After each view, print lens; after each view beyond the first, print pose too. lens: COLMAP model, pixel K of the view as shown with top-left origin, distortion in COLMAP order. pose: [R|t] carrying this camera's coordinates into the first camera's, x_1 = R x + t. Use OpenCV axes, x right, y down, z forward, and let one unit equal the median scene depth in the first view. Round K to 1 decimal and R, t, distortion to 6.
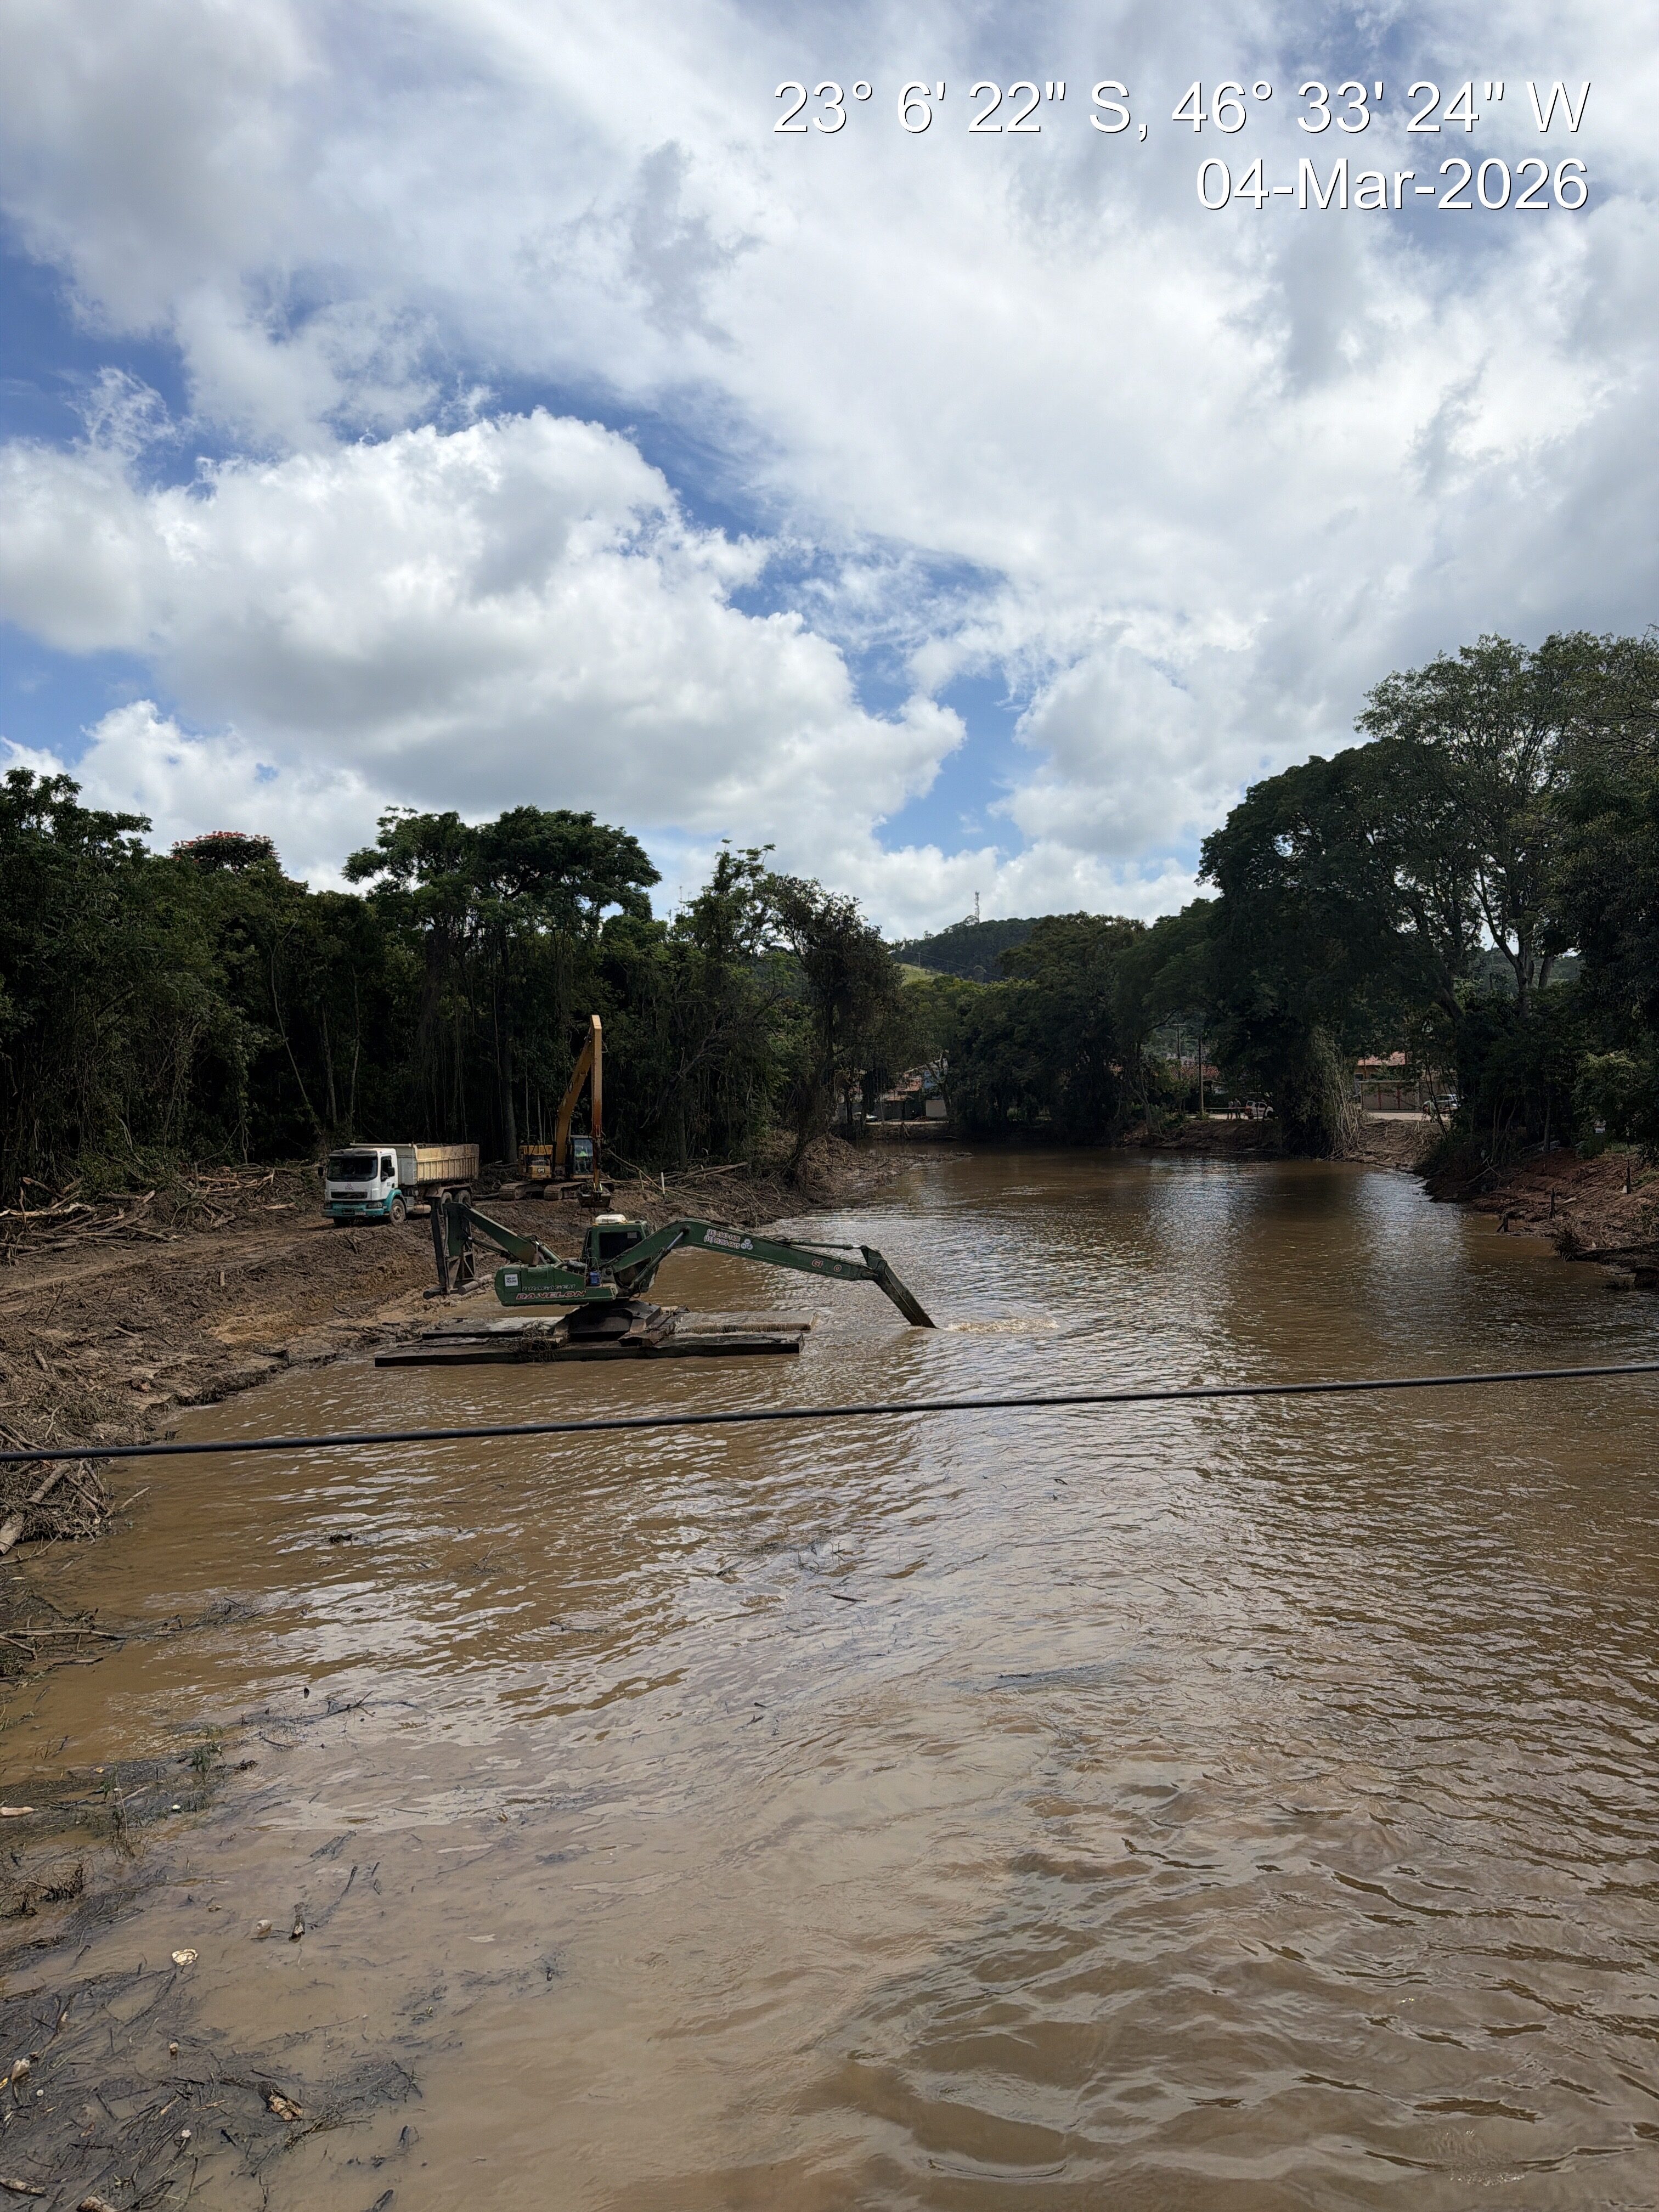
lens RADIAL K [[1549.7, 0, 839.7], [0, 1549.7, 1113.8], [0, 0, 1]] dist [0.163715, -0.319481]
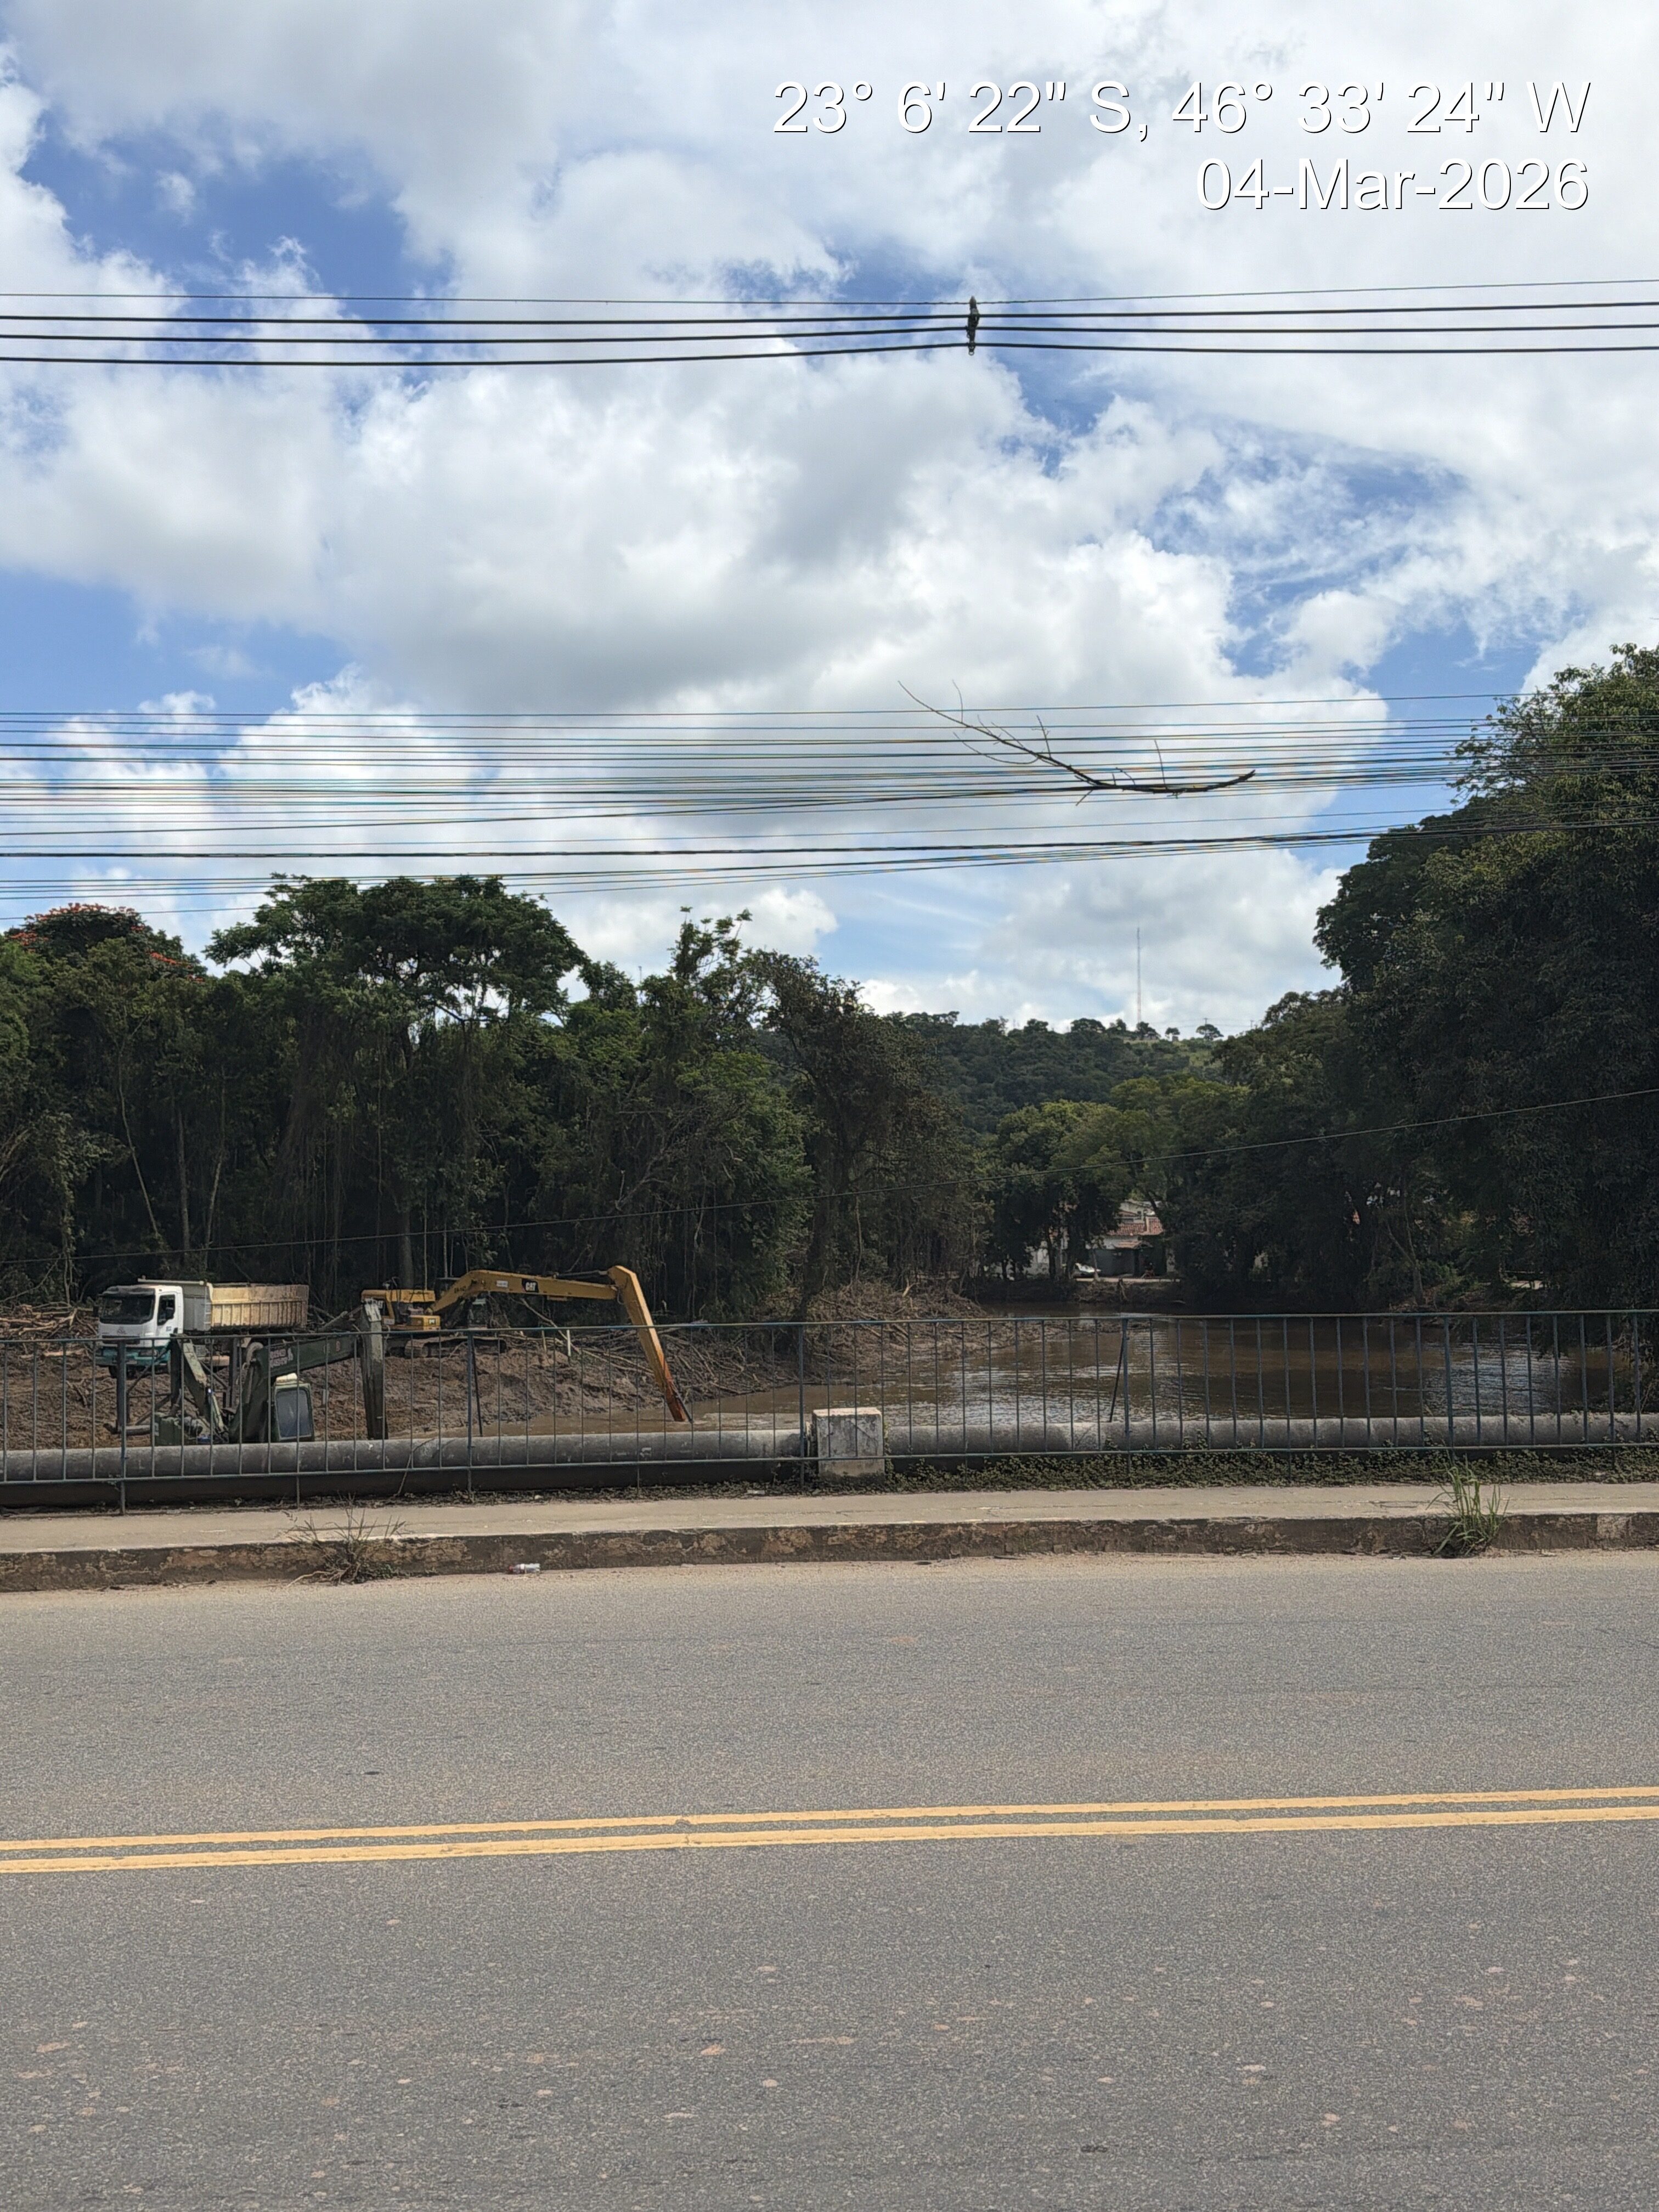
lens RADIAL K [[2281.3, 0, 802.8], [0, 2281.3, 1120.2], [0, 0, 1]] dist [0.188792, -0.400982]
pose [[0.982755, 0.013235, -0.184436, 0.214129], [-0.025314, 0.997674, -0.063297, 0.002716], [0.183169, 0.066874, 0.980804, -0.124712]]
